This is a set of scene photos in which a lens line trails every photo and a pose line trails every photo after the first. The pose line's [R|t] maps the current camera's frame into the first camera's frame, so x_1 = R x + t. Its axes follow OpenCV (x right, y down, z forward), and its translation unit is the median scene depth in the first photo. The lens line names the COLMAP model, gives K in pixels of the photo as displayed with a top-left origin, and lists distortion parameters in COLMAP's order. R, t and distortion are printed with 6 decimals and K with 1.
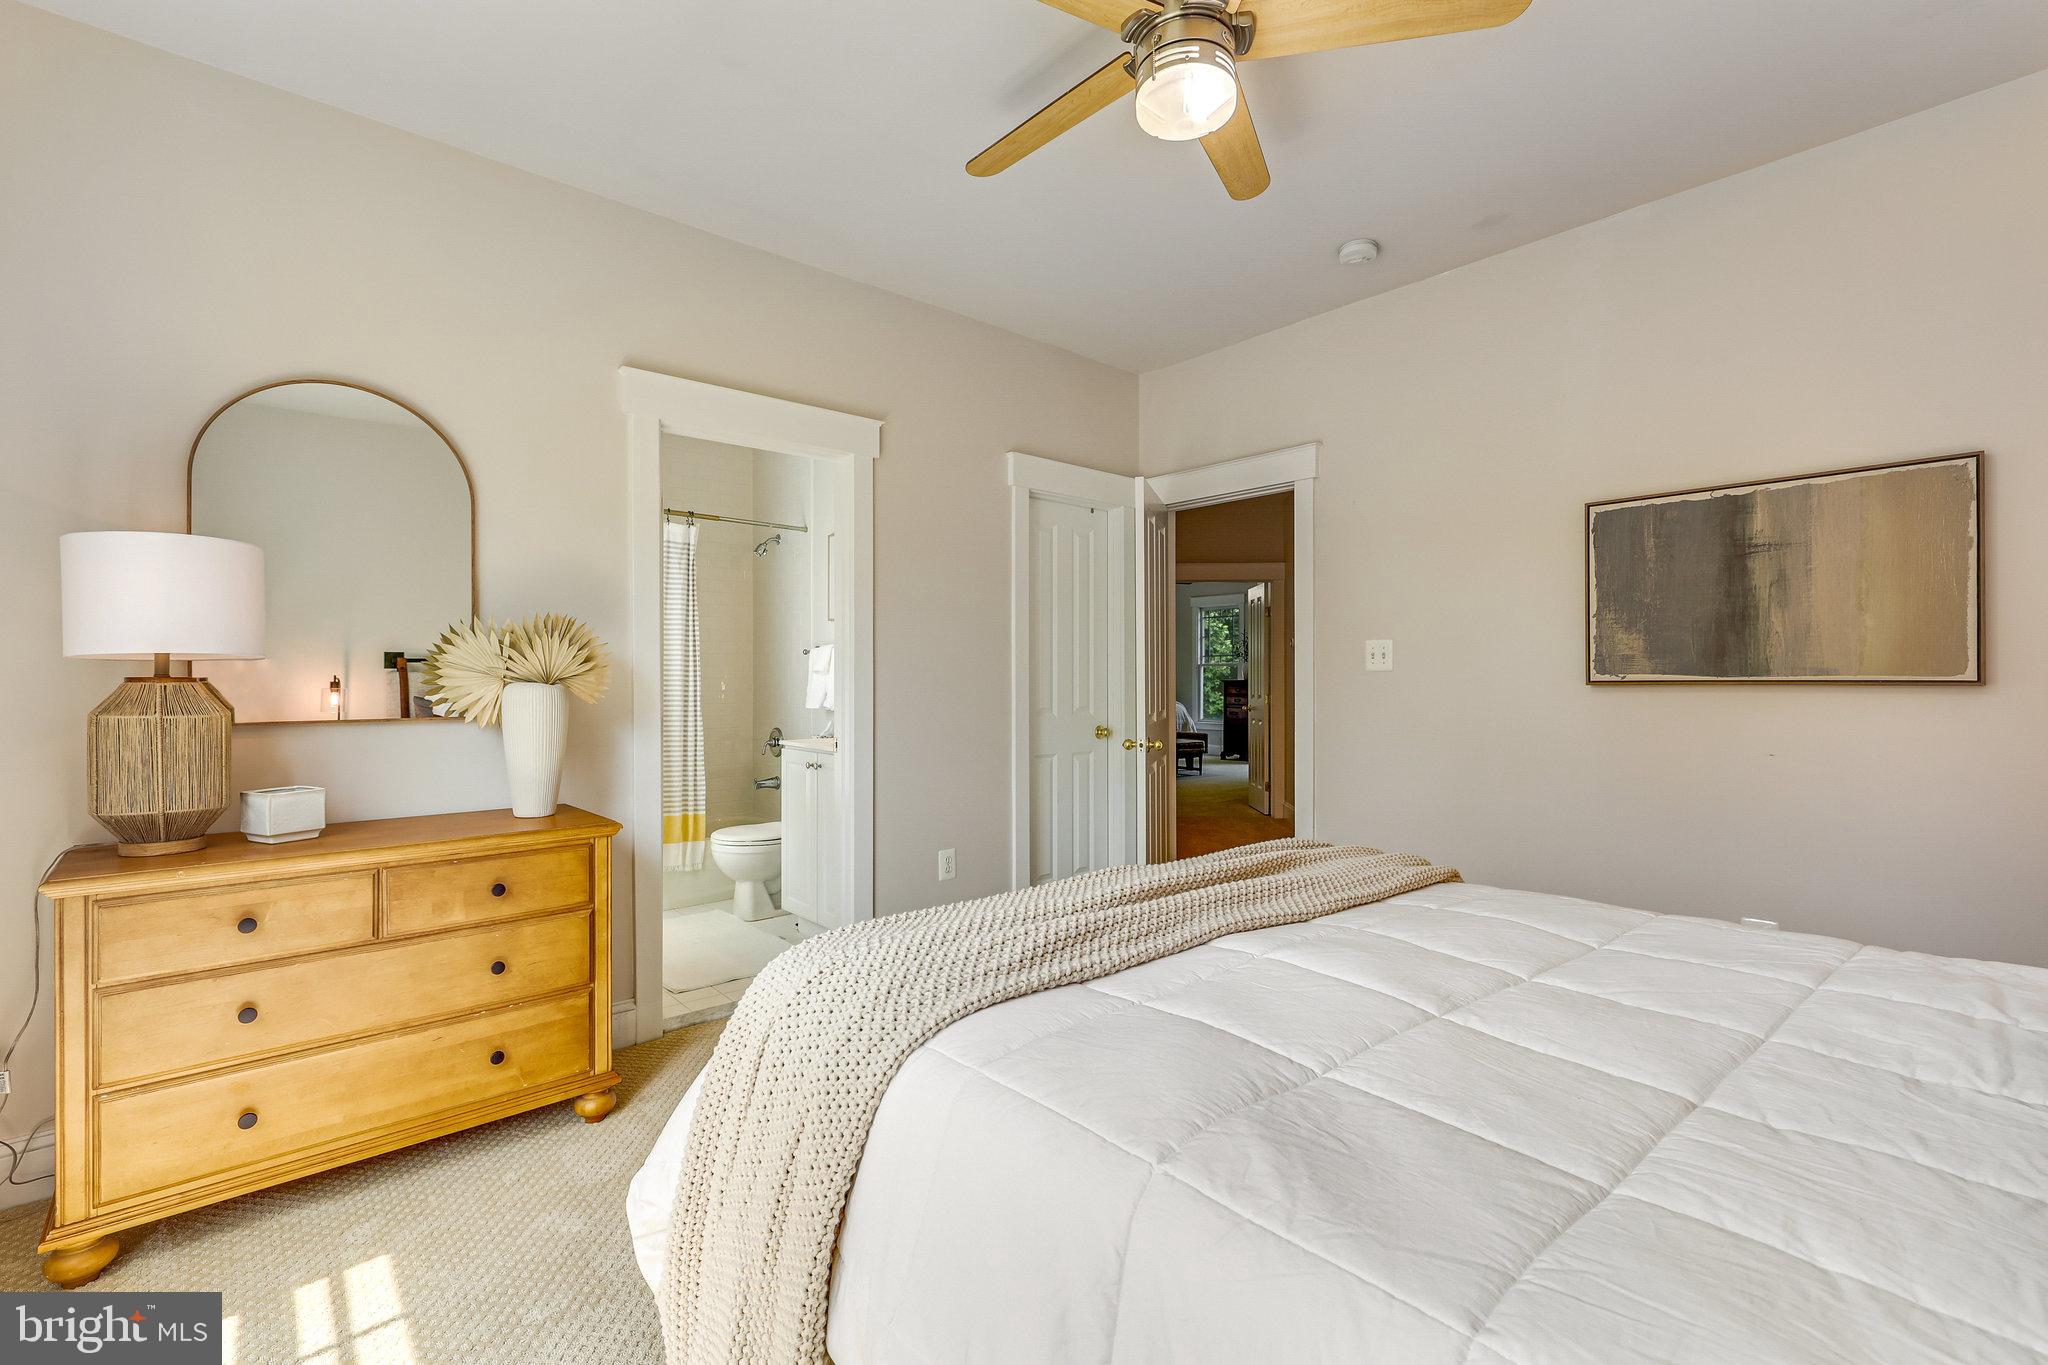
lens RADIAL K [[894.6, 0, 1022.8], [0, 894.6, 680.5], [0, 0, 1]] dist [-0.003091, -0.000127]
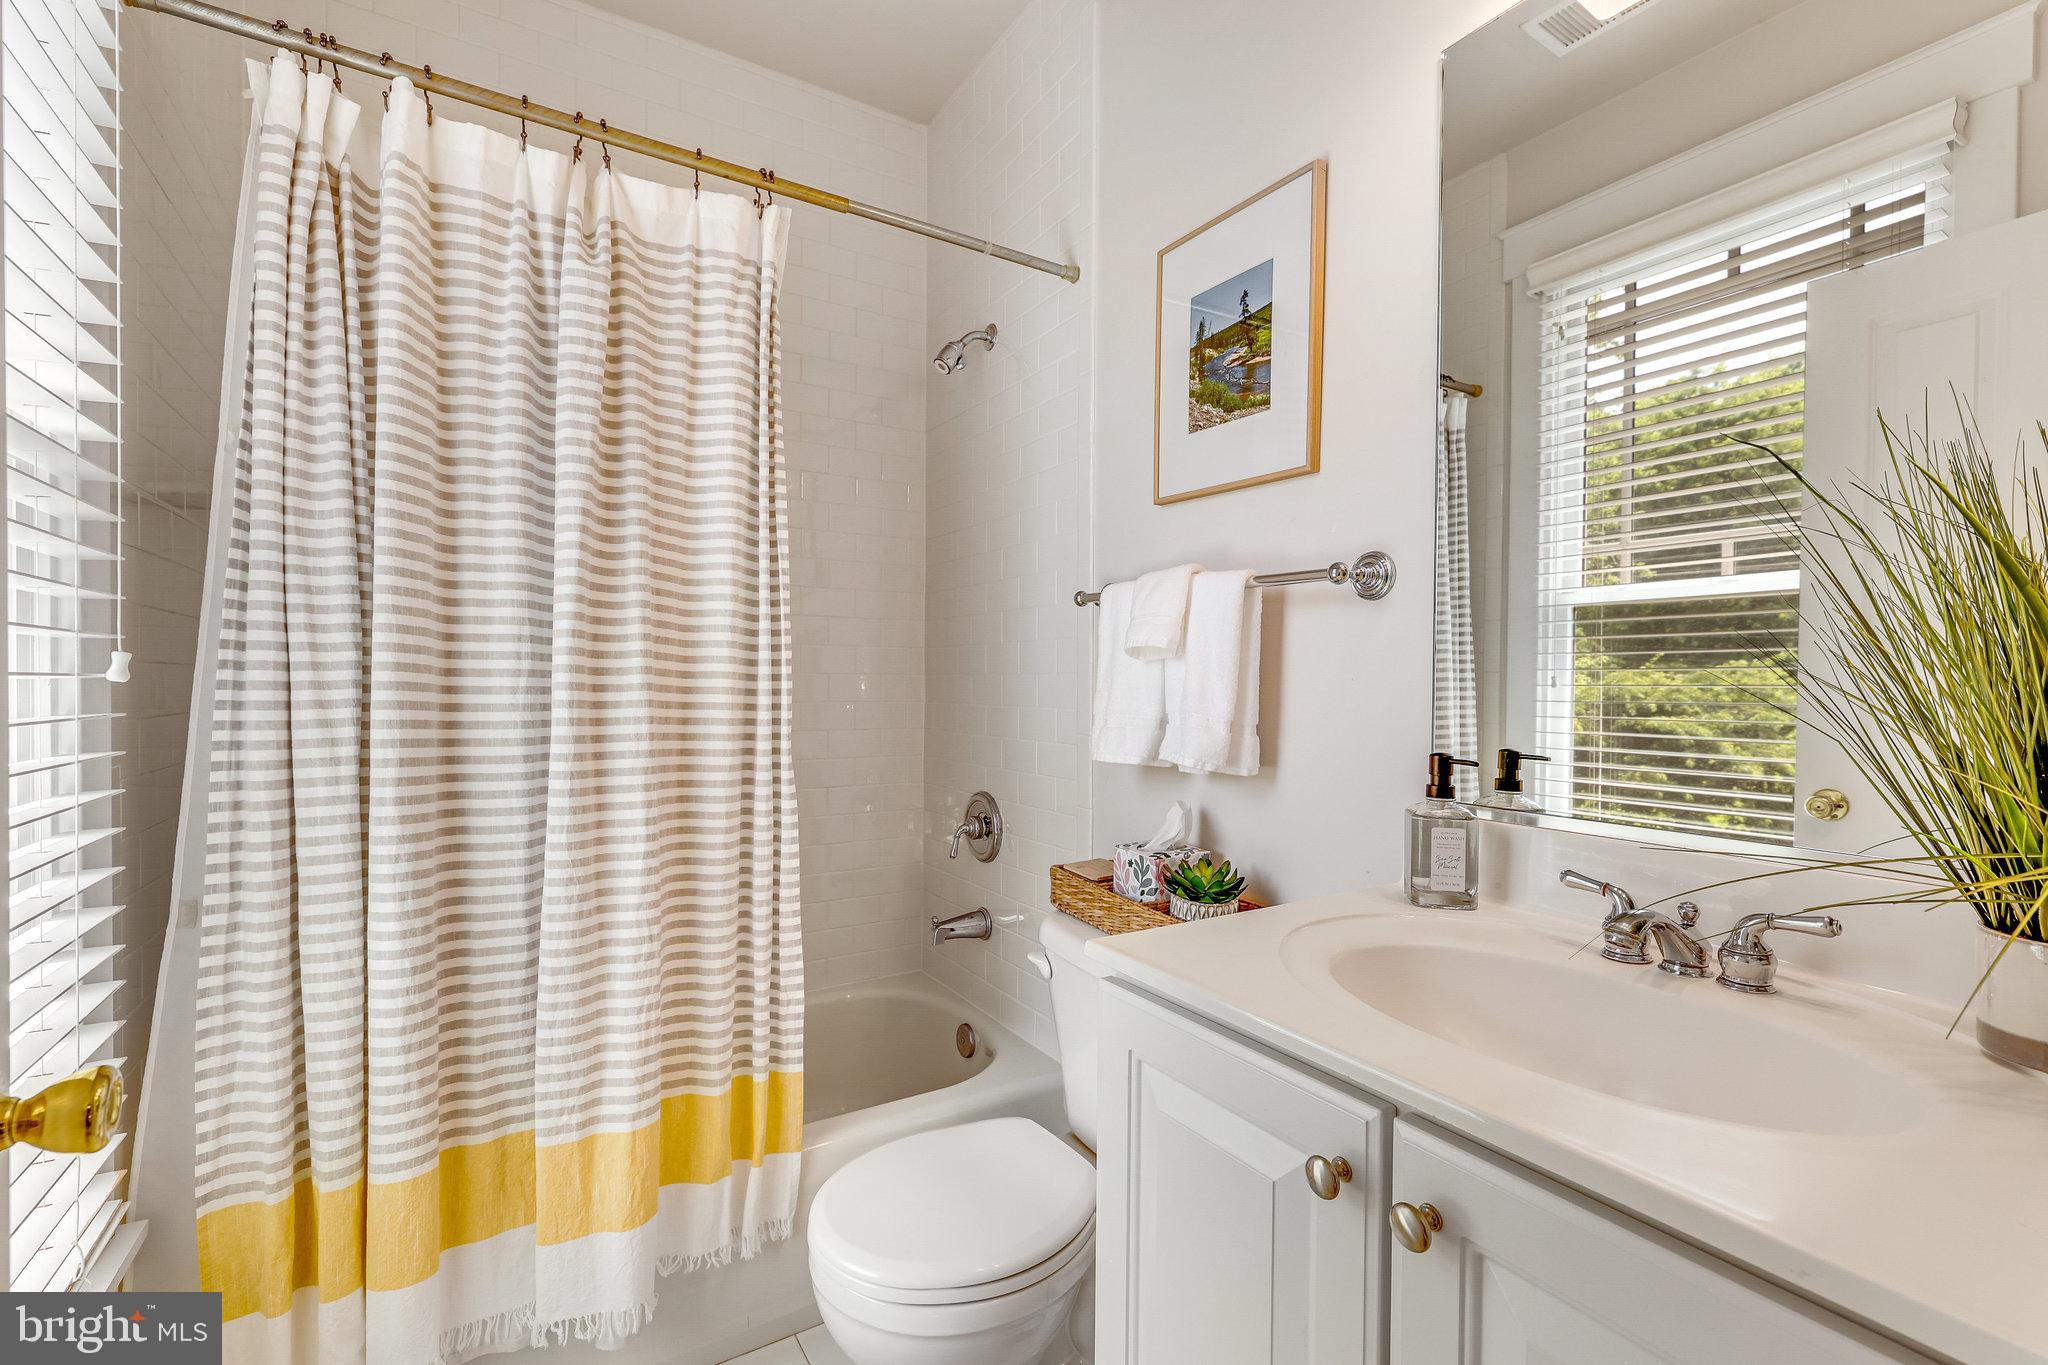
lens RADIAL K [[894.6, 0, 1023.7], [0, 894.6, 682.1], [0, 0, 1]] dist [-0.003091, -0.000127]
pose [[0.988334, 0.007291, -0.152127, -0.221438], [-0.007026, 0.999973, 0.002279, 0.000214], [0.152139, -0.001183, 0.988358, 0.677114]]
